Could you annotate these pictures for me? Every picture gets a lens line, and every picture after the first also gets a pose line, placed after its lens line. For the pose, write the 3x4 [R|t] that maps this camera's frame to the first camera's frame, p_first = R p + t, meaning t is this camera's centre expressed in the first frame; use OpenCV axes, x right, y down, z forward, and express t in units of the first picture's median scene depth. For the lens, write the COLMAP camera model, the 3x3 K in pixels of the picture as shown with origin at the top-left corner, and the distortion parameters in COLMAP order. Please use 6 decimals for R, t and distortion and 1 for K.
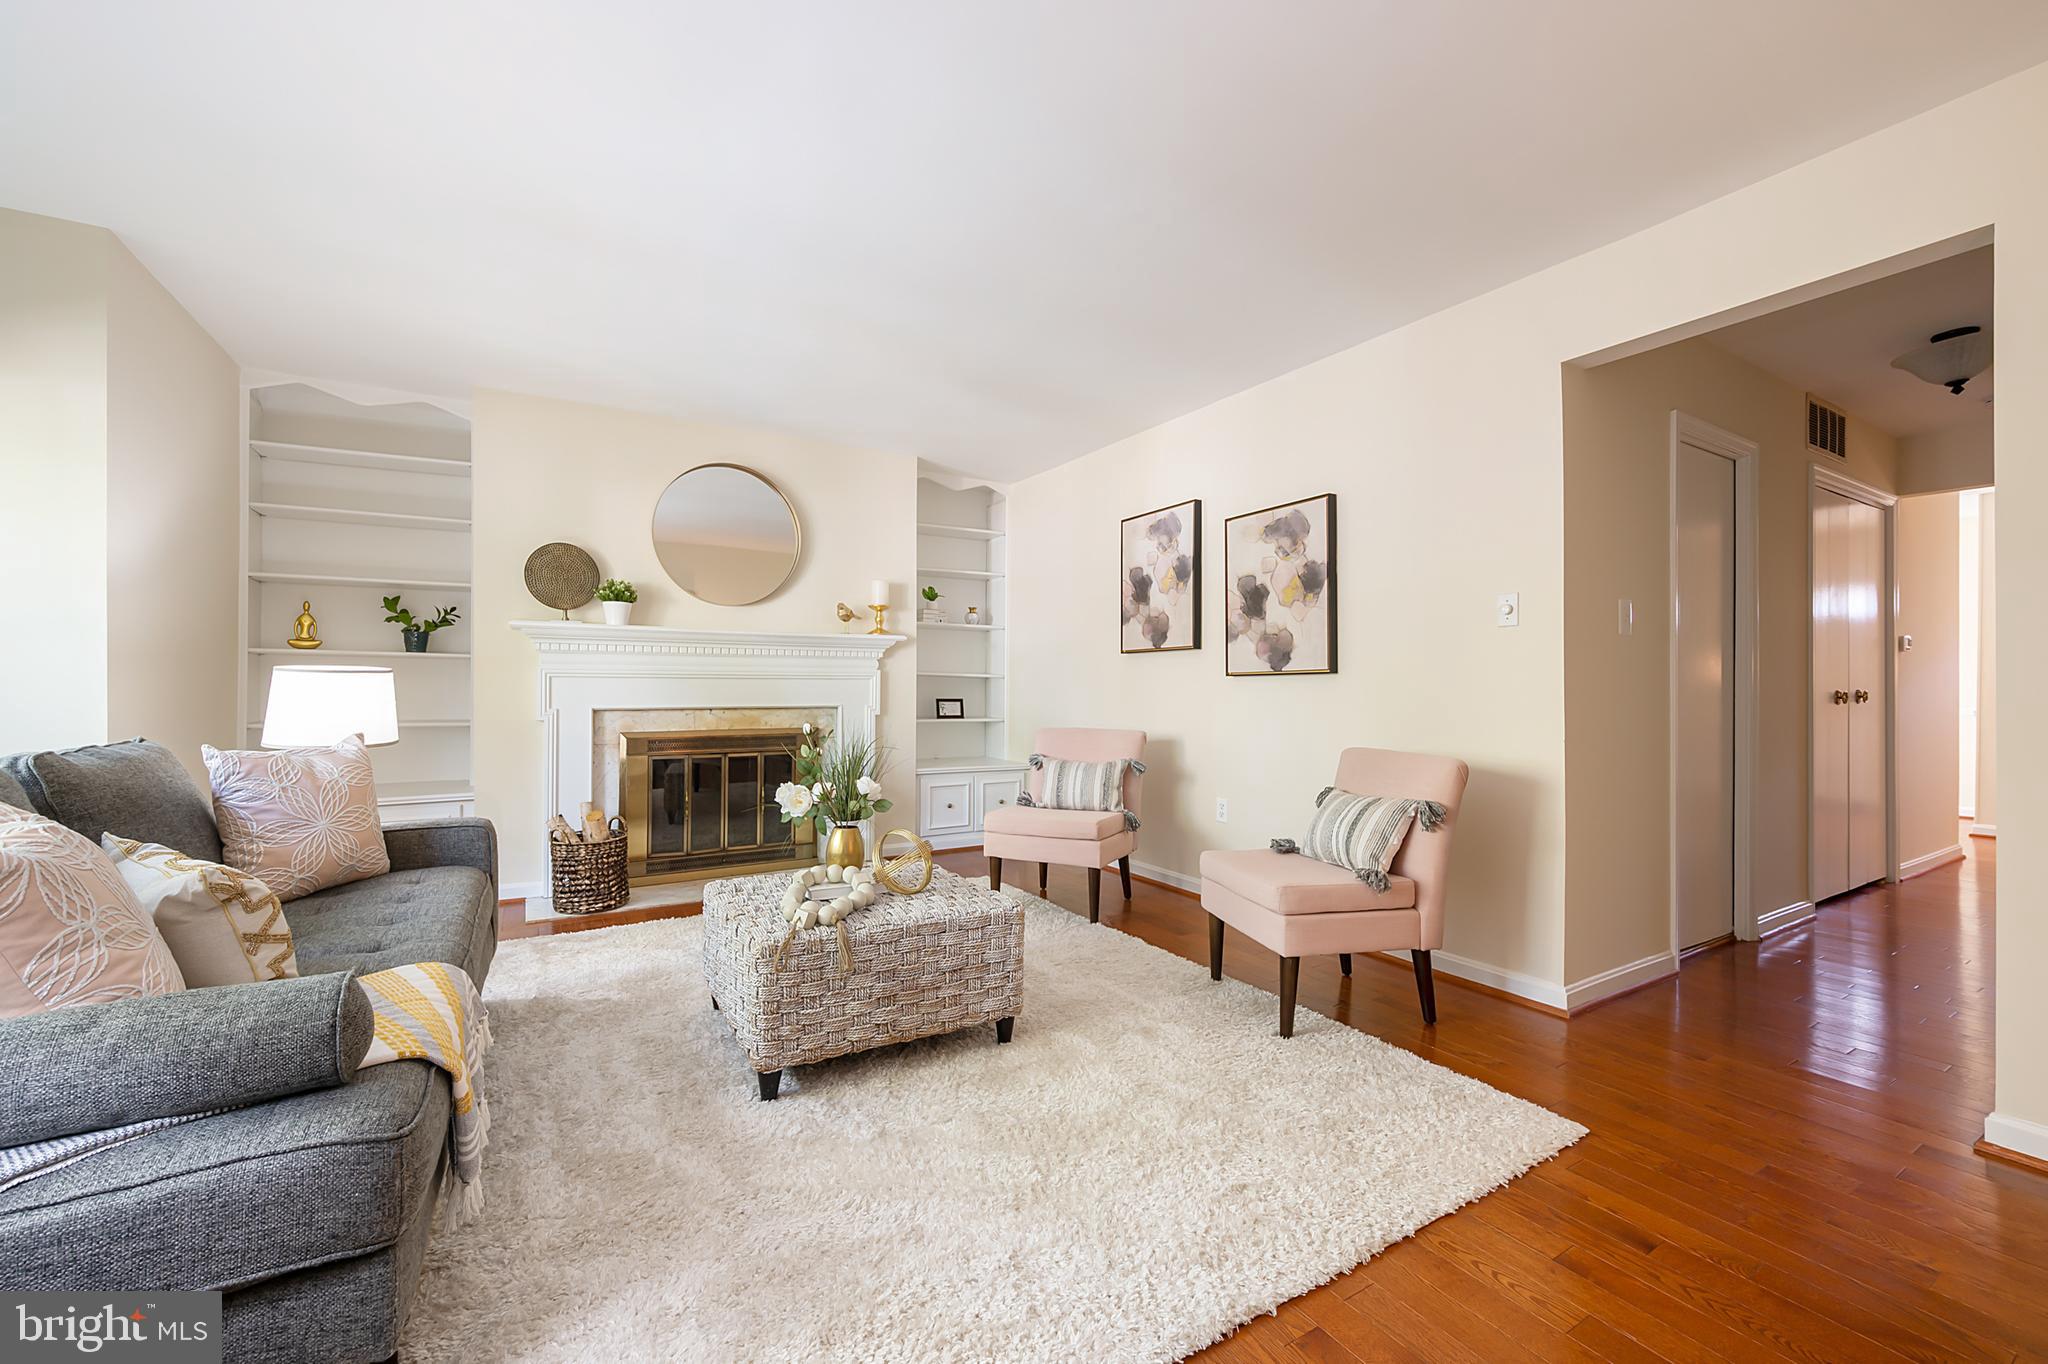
lens RADIAL K [[811.6, 0, 1024.0], [0, 811.6, 682.0], [0, 0, 1]] dist [-0.000546, -0.000158]
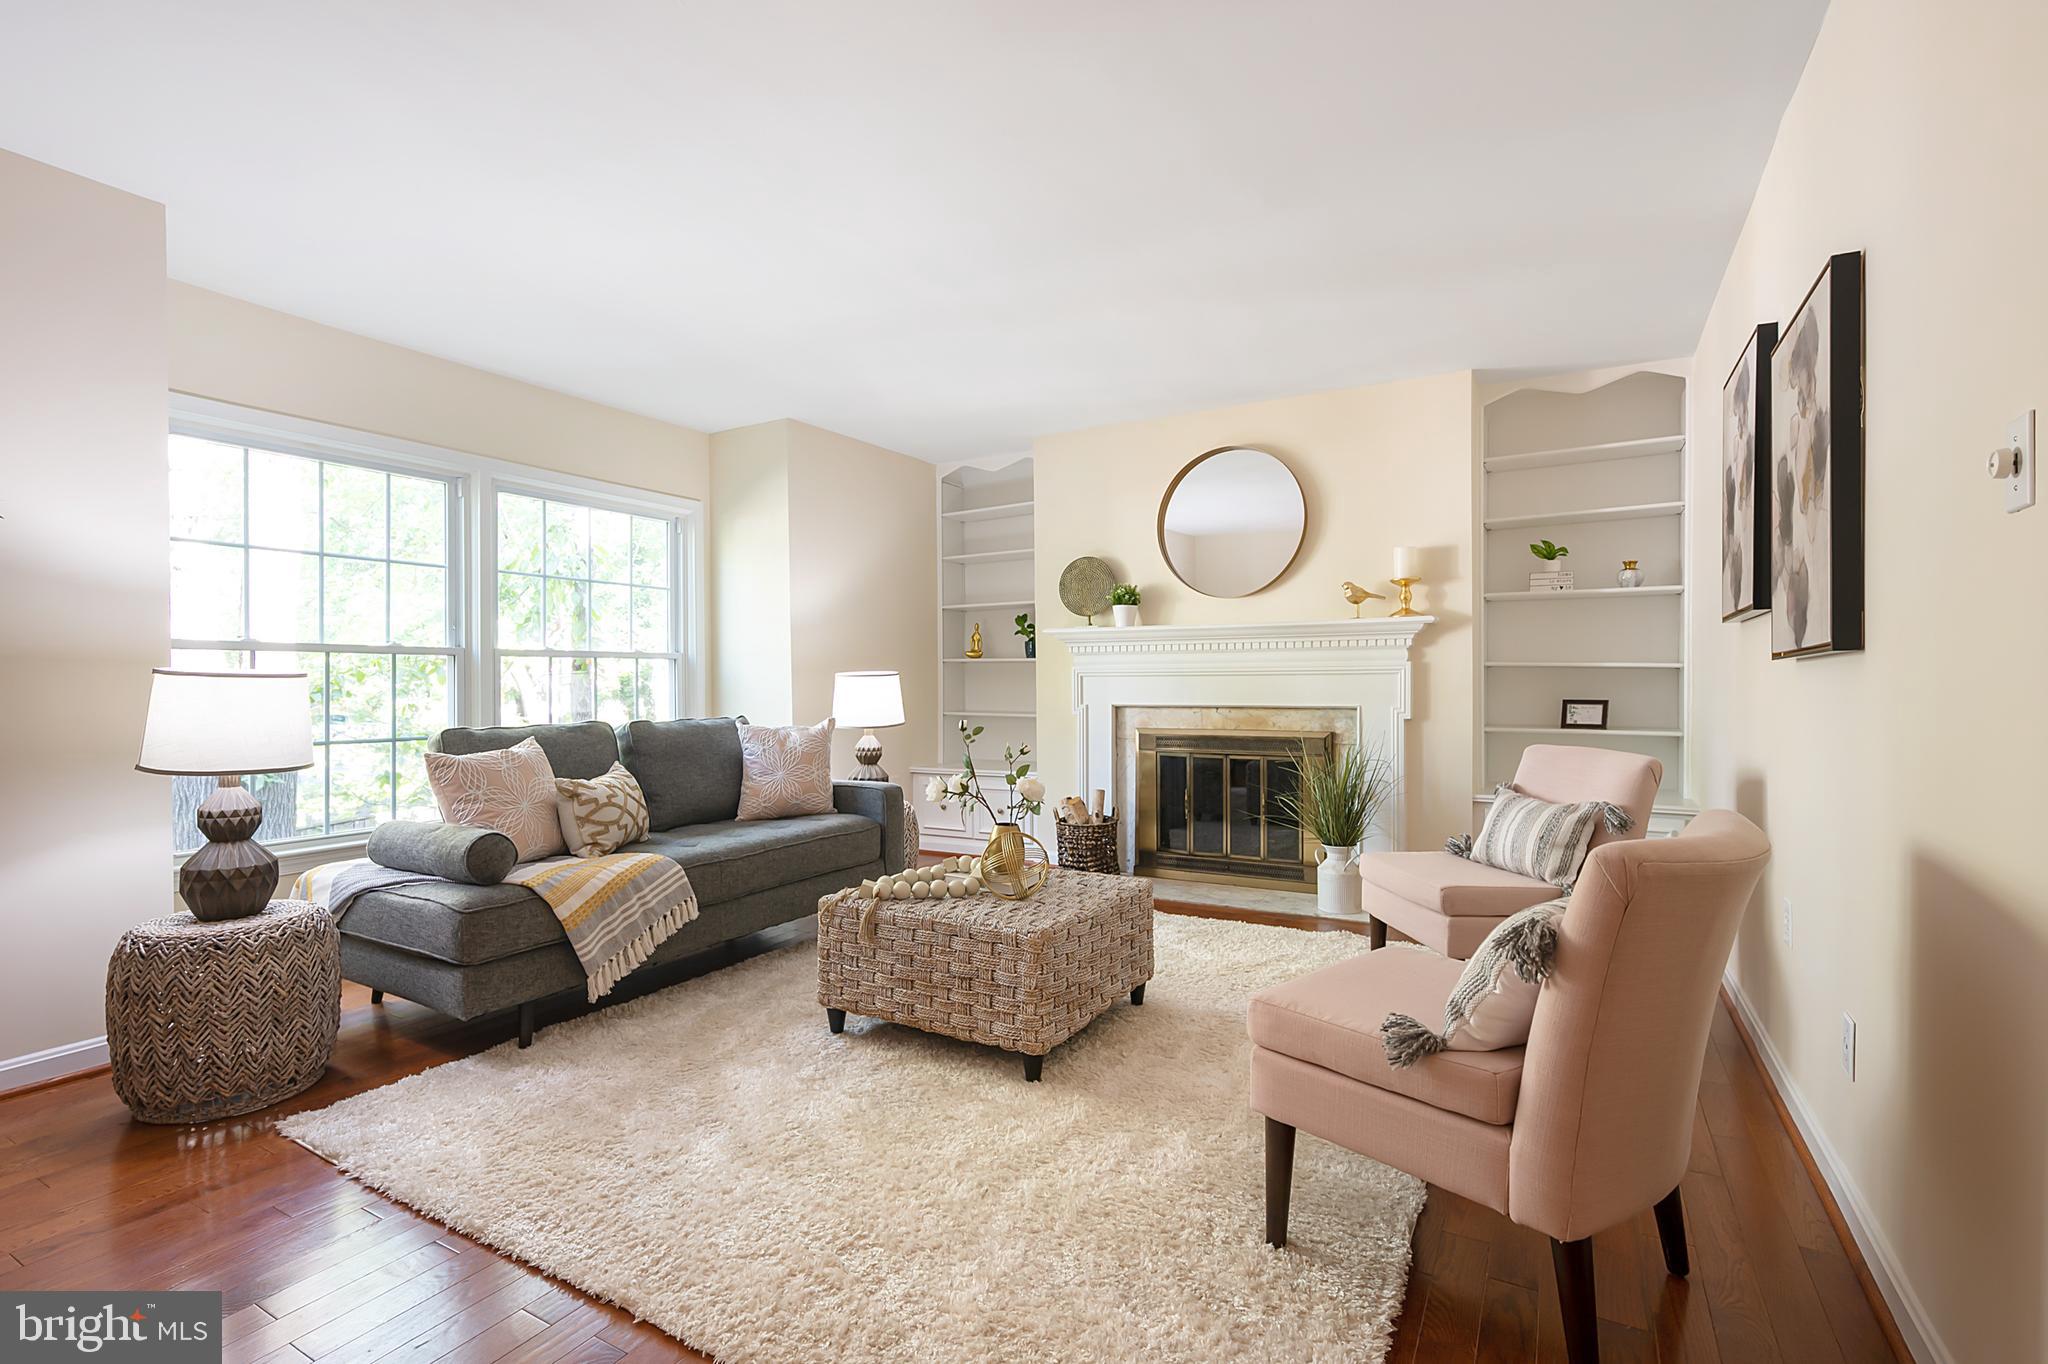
lens RADIAL K [[936.5, 0, 1024.0], [0, 936.5, 682.0], [0, 0, 1]] dist [0.001100, 0.000149]
pose [[0.486761, -0.006292, -0.873512, 0.497452], [0.011160, 0.999937, -0.000984, 0.001814], [0.873464, -0.009270, 0.486801, 0.278839]]
